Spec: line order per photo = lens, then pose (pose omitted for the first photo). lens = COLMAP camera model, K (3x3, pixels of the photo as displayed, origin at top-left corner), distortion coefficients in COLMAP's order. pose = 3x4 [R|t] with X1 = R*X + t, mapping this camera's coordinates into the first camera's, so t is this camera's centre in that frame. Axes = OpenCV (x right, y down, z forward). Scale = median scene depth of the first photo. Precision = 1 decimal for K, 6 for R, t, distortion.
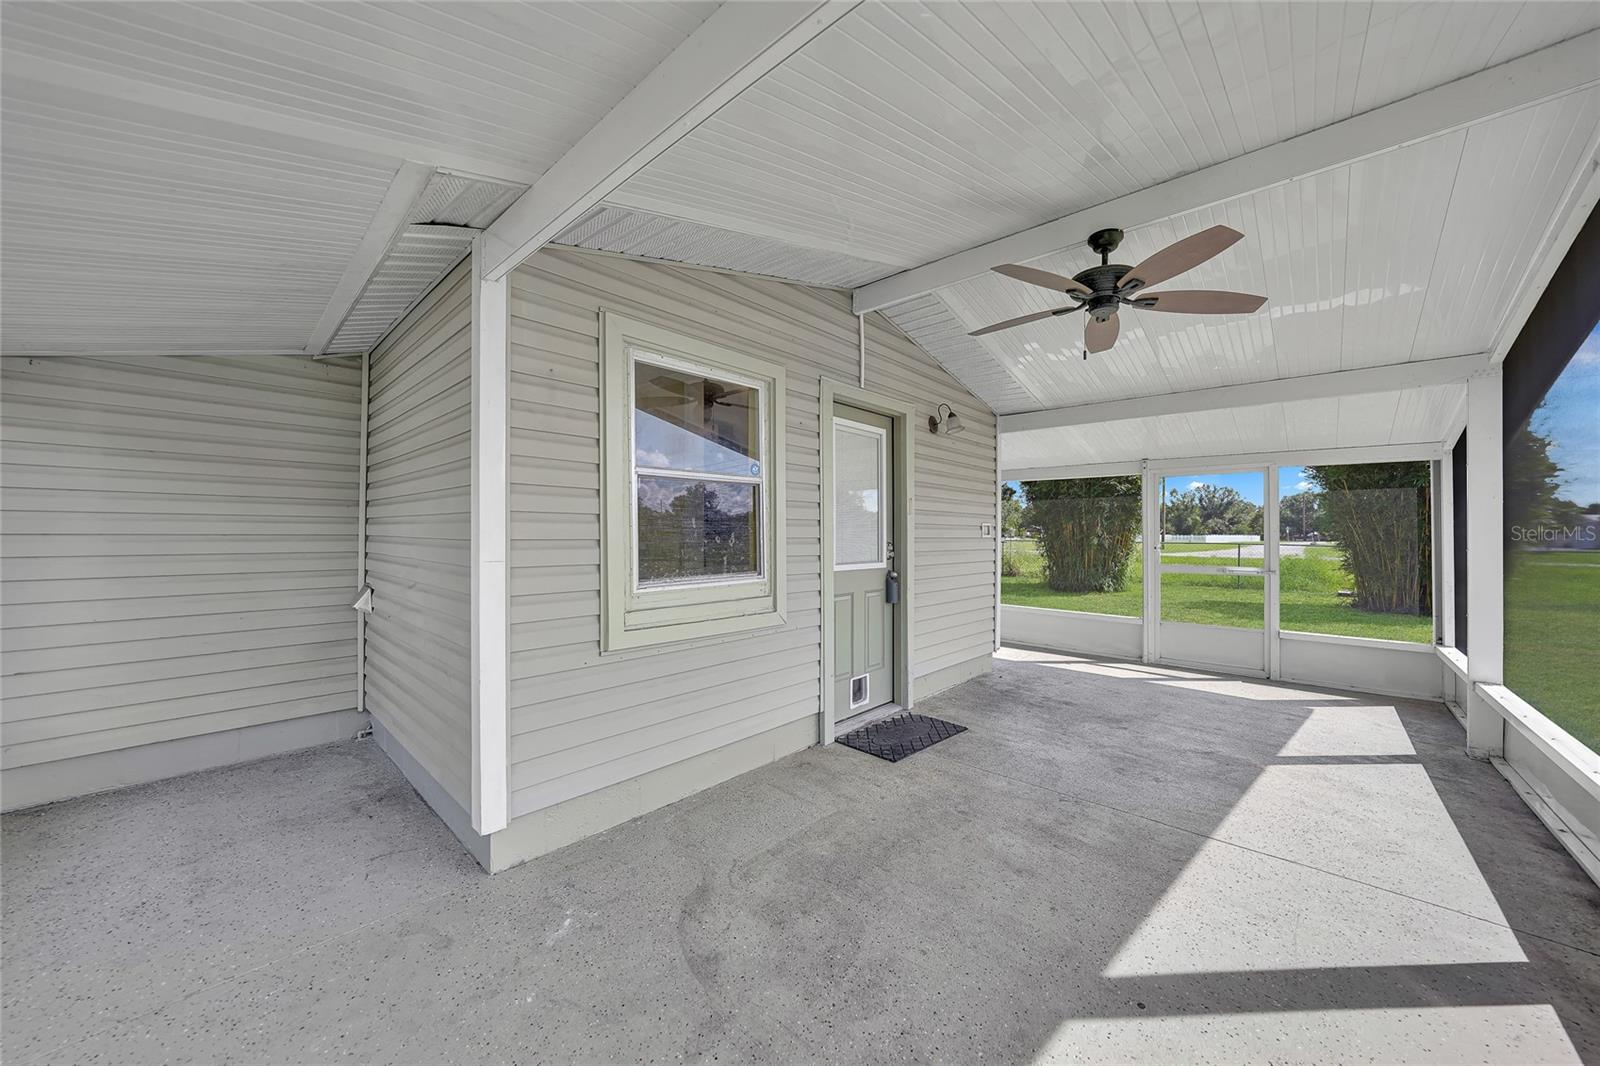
lens RADIAL K [[564.9, 0, 802.9], [0, 564.9, 534.3], [0, 0, 1]] dist [-0.026380, 0.005595]
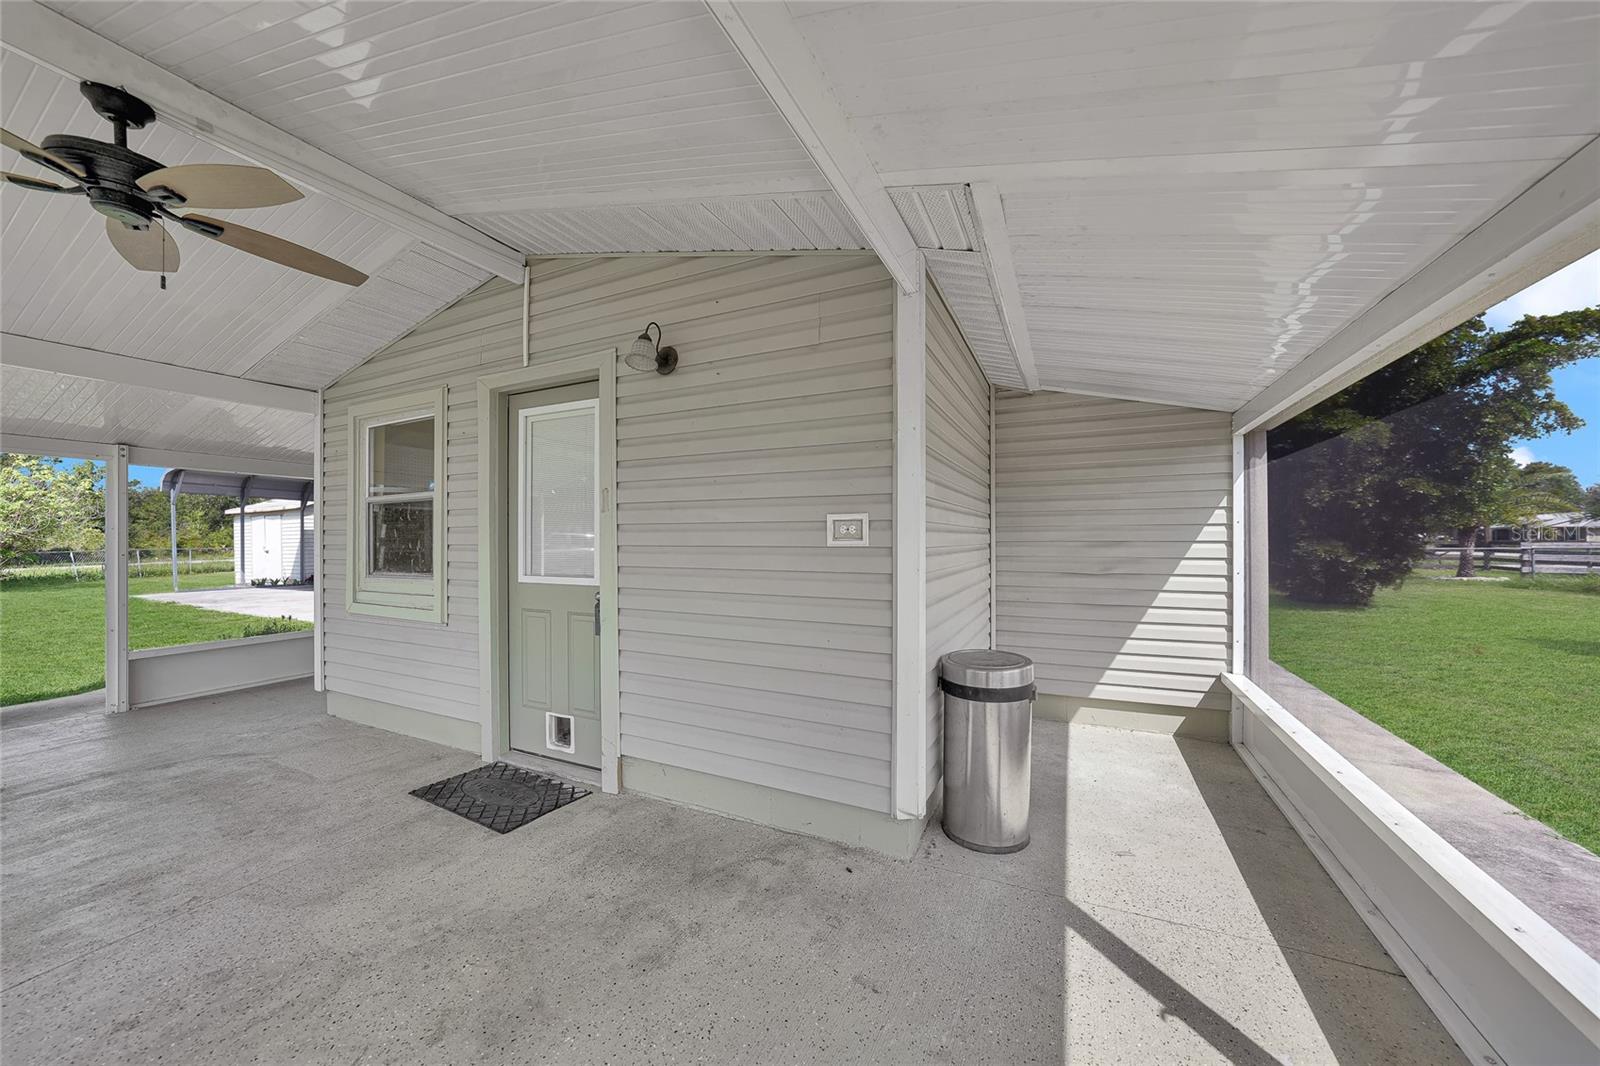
lens RADIAL K [[564.9, 0, 802.9], [0, 564.9, 534.3], [0, 0, 1]] dist [-0.026380, 0.005595]
pose [[0.301096, -0.014016, -0.953491, 1.154137], [-0.002663, 0.999876, -0.015538, 0.001355], [0.953590, 0.007217, 0.301022, 1.268202]]
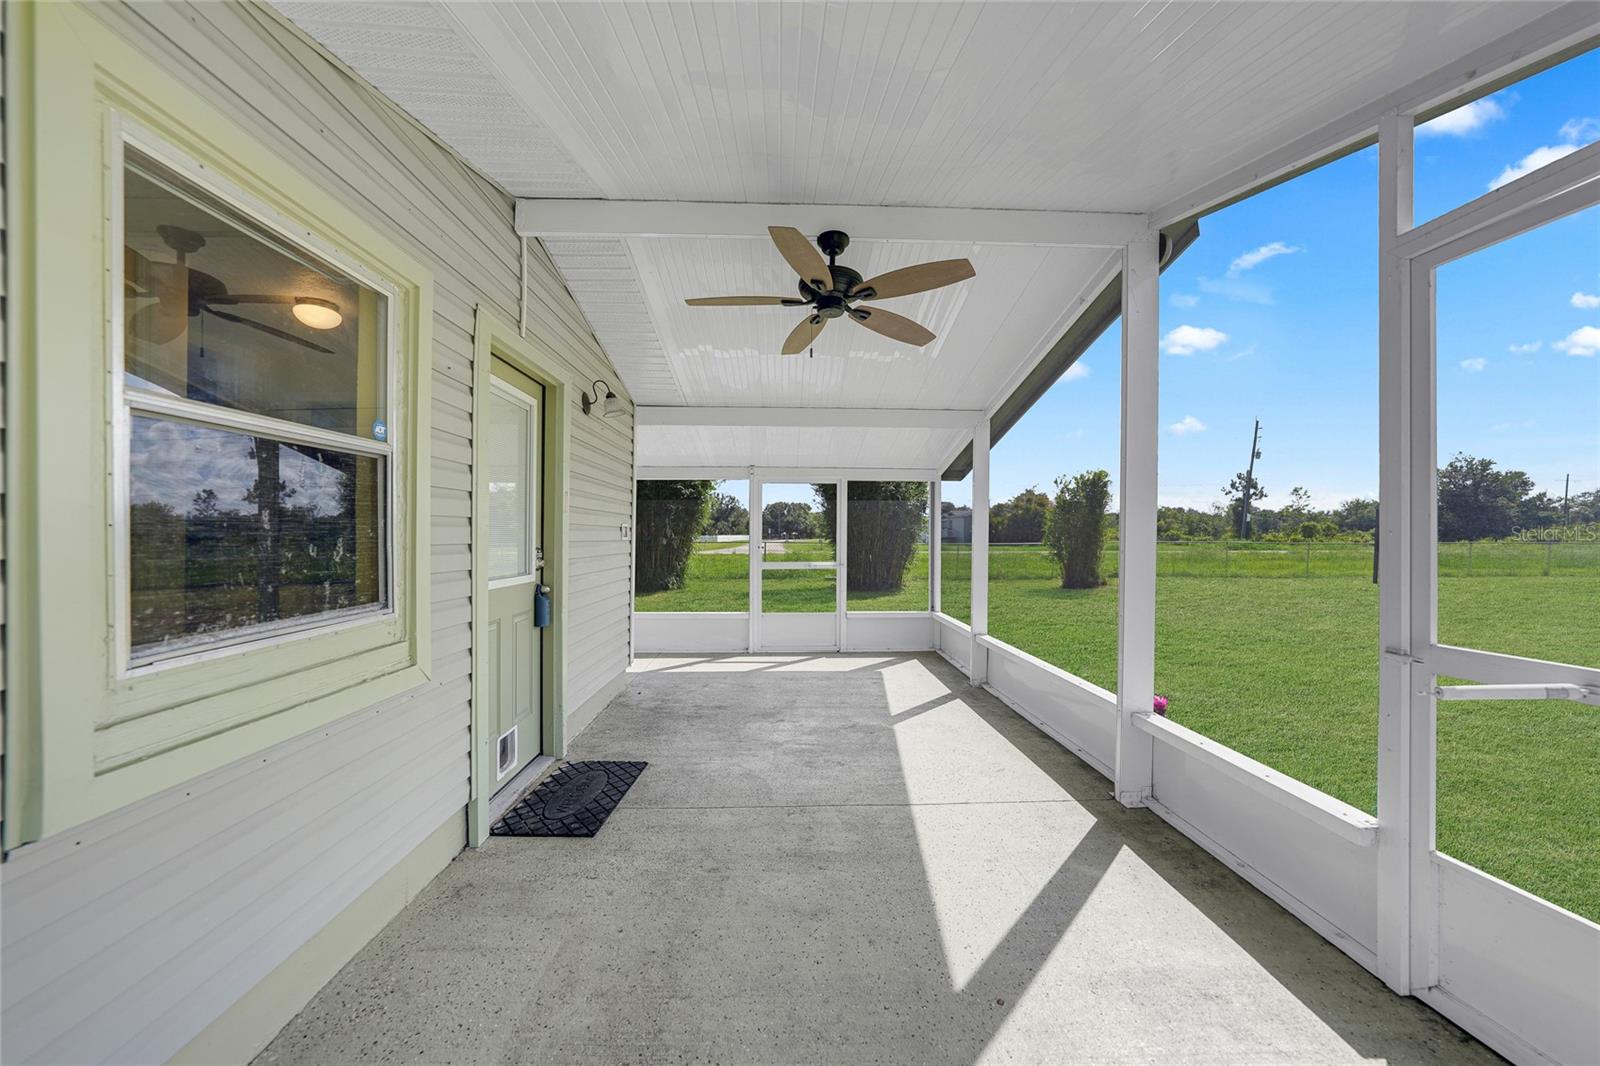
lens RADIAL K [[572.6, 0, 800.0], [0, 572.6, 533.0], [0, 0, 1]] dist [-0.028563, 0.006060]
pose [[0.708923, -0.004493, 0.705272, -0.169743], [0.007662, 0.999970, -0.001332, -0.002638], [-0.705244, 0.006348, 0.708936, 0.241994]]
